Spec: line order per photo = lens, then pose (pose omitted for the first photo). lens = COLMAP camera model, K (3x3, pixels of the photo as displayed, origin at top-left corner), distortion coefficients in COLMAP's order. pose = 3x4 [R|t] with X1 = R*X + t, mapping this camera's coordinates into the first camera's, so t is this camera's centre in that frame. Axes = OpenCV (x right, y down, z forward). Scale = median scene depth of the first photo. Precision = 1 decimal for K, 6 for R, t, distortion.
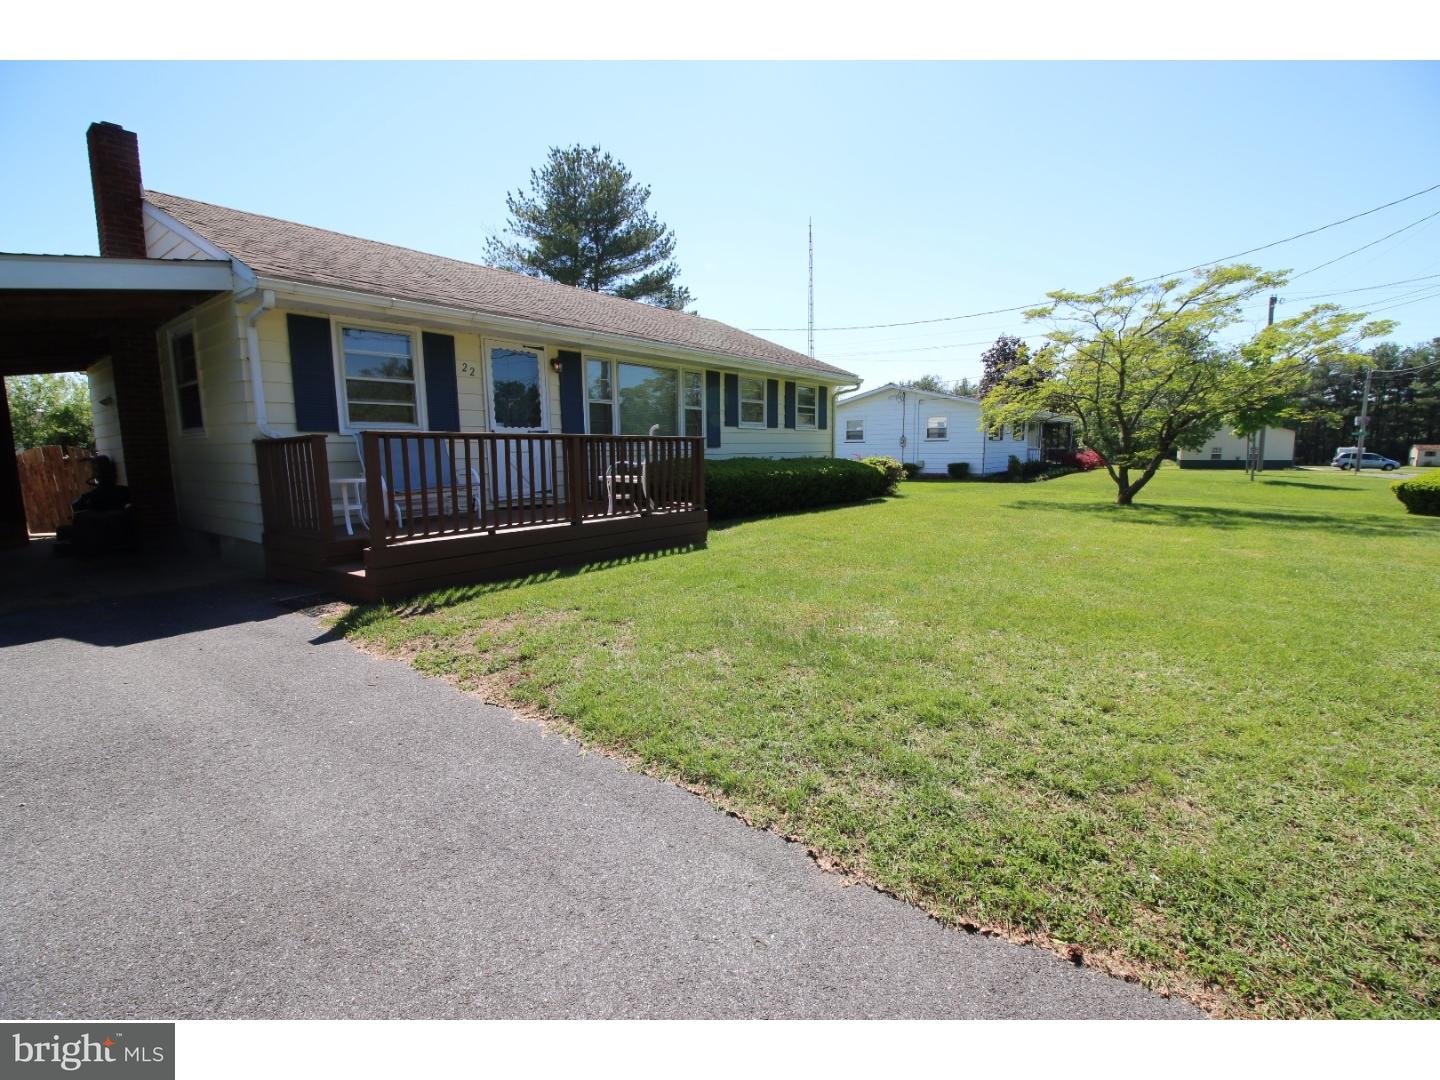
lens RADIAL K [[657.6, 0, 726.2], [0, 657.6, 540.3], [0, 0, 1]] dist [0.001686, -0.014184]
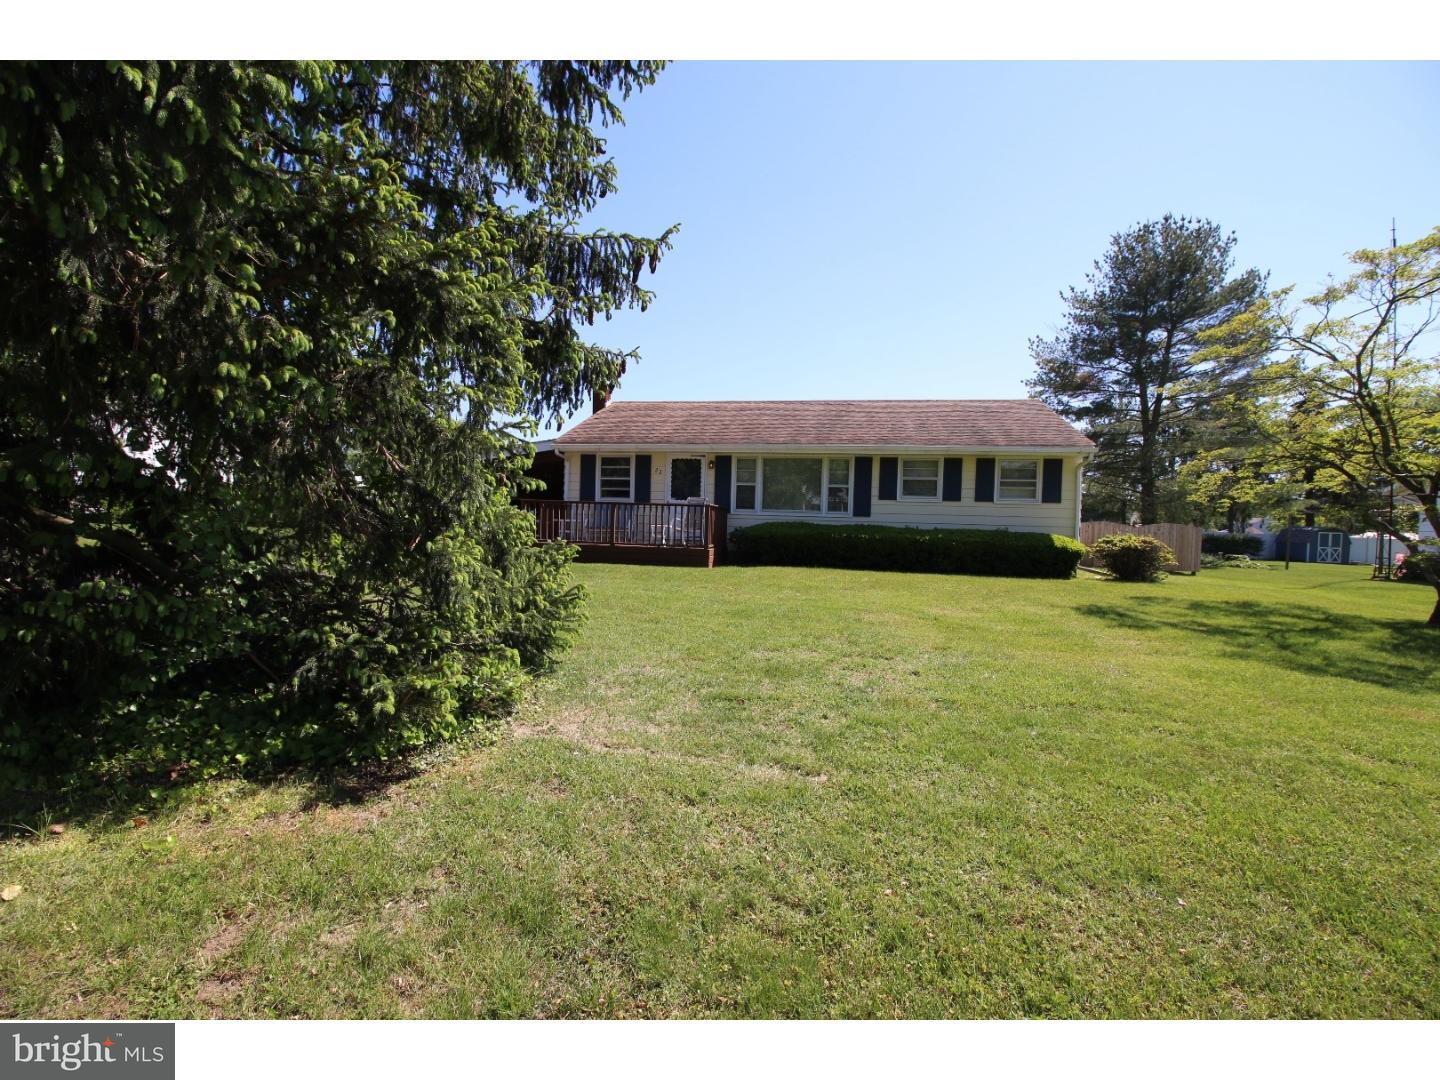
lens RADIAL K [[657.6, 0, 726.2], [0, 657.6, 540.3], [0, 0, 1]] dist [0.001686, -0.014184]
pose [[0.449733, 0.045443, -0.892006, 1.337938], [-0.156409, 0.987279, -0.028562, -0.027238], [0.879361, 0.152363, 0.451120, 0.291808]]
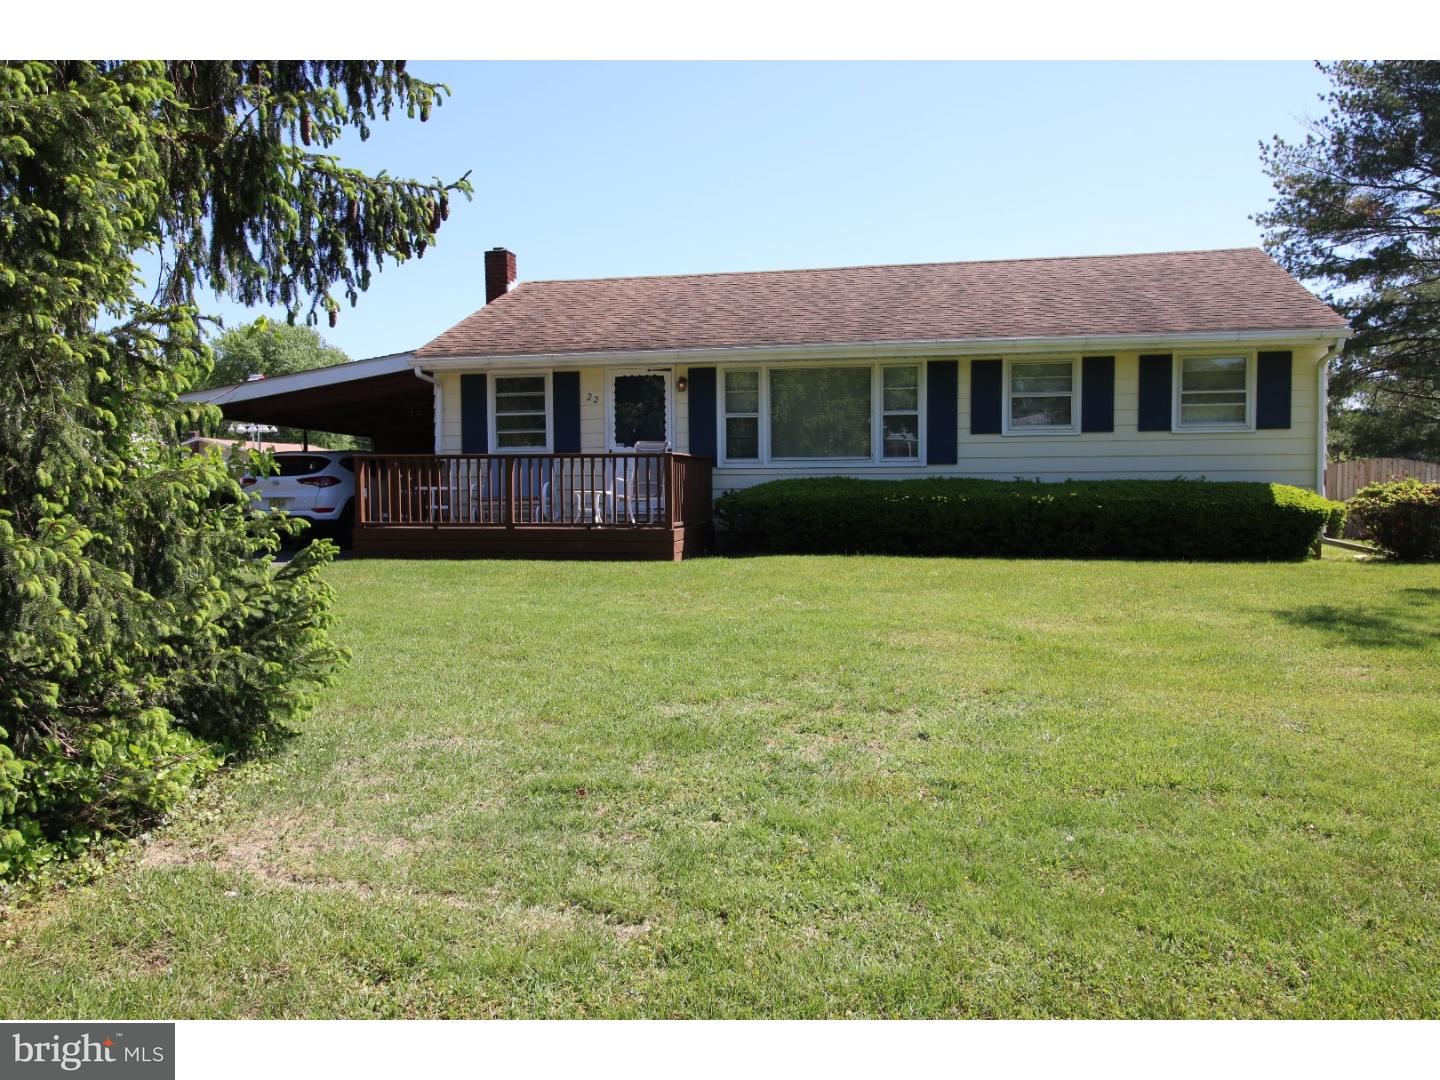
lens RADIAL K [[1120.2, 0, 720.0], [0, 1120.2, 540.0], [0, 0, 1]] dist [0.006847, -0.001313]
pose [[0.421400, 0.053197, -0.905313, 1.361282], [-0.124779, 0.992184, 0.000220, -0.037699], [0.898250, 0.112872, 0.424744, 0.358592]]
